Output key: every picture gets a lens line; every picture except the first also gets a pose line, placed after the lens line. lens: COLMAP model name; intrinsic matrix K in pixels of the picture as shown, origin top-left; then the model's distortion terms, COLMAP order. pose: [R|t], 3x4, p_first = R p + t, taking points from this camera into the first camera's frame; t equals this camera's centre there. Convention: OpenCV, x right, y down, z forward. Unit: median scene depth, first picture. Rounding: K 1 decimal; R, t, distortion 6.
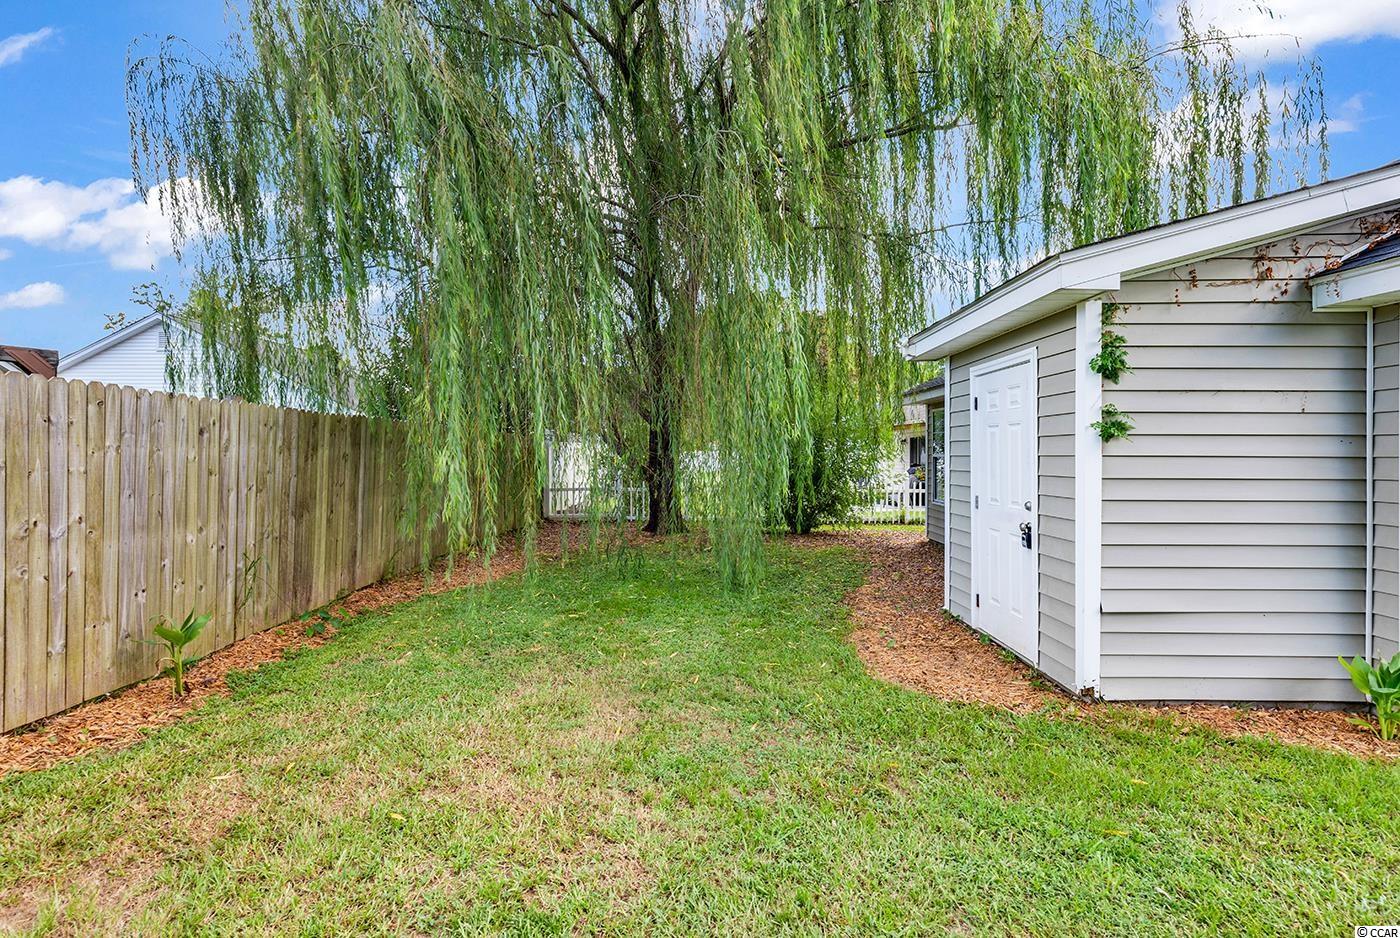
lens RADIAL K [[641.0, 0, 695.7], [0, 641.0, 469.3], [0, 0, 1]] dist [0.007667, -0.000765]
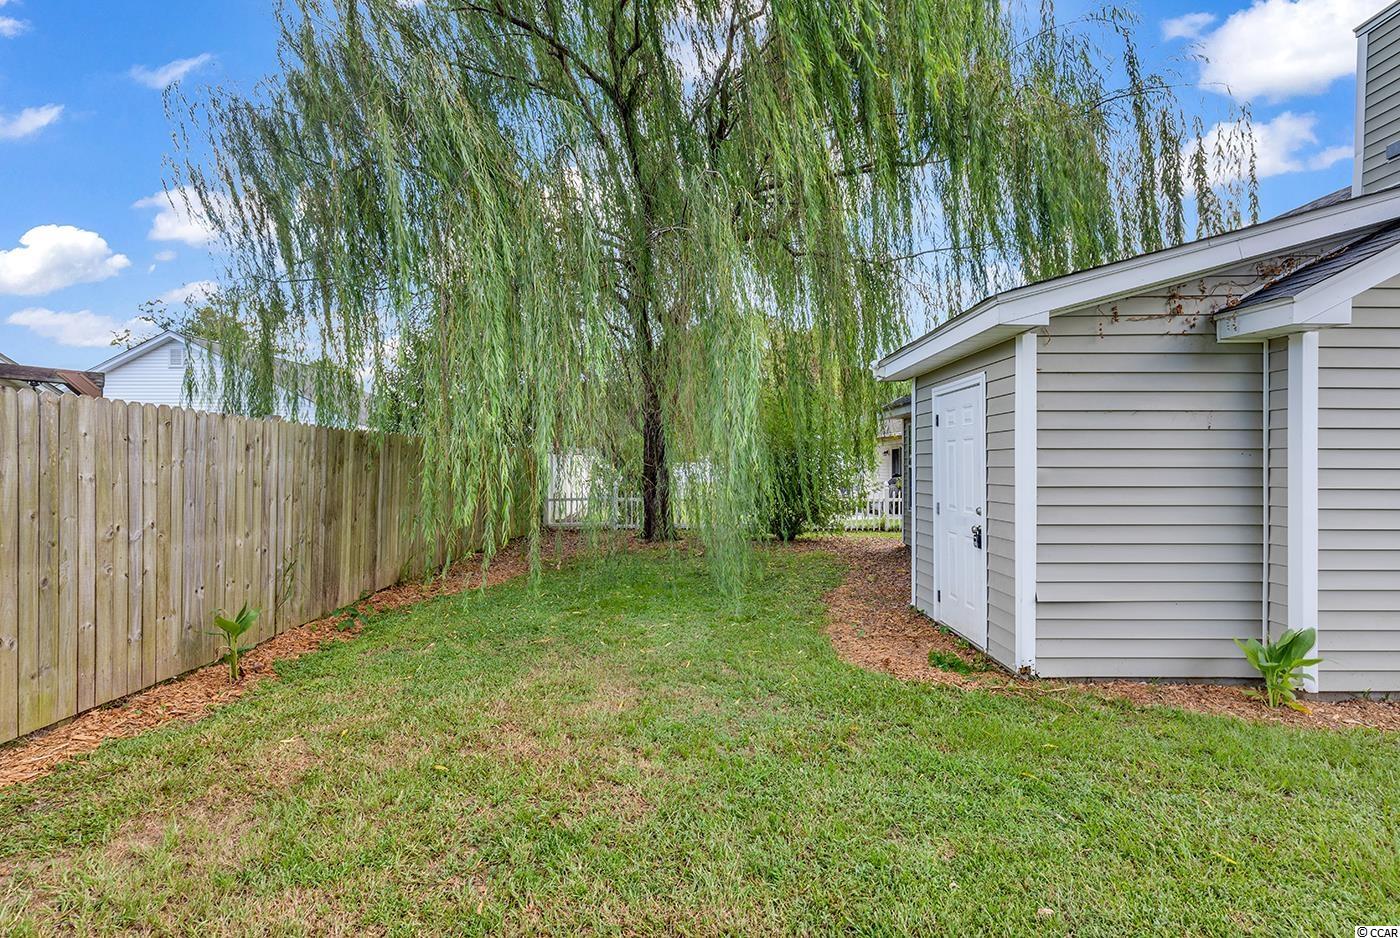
lens RADIAL K [[641.0, 0, 695.7], [0, 641.0, 469.3], [0, 0, 1]] dist [0.007667, -0.000765]
pose [[0.999913, -0.002792, 0.012908, 0.000659], [0.003013, 0.999849, -0.017109, 0.001019], [-0.012858, 0.017147, 0.999770, -0.144654]]
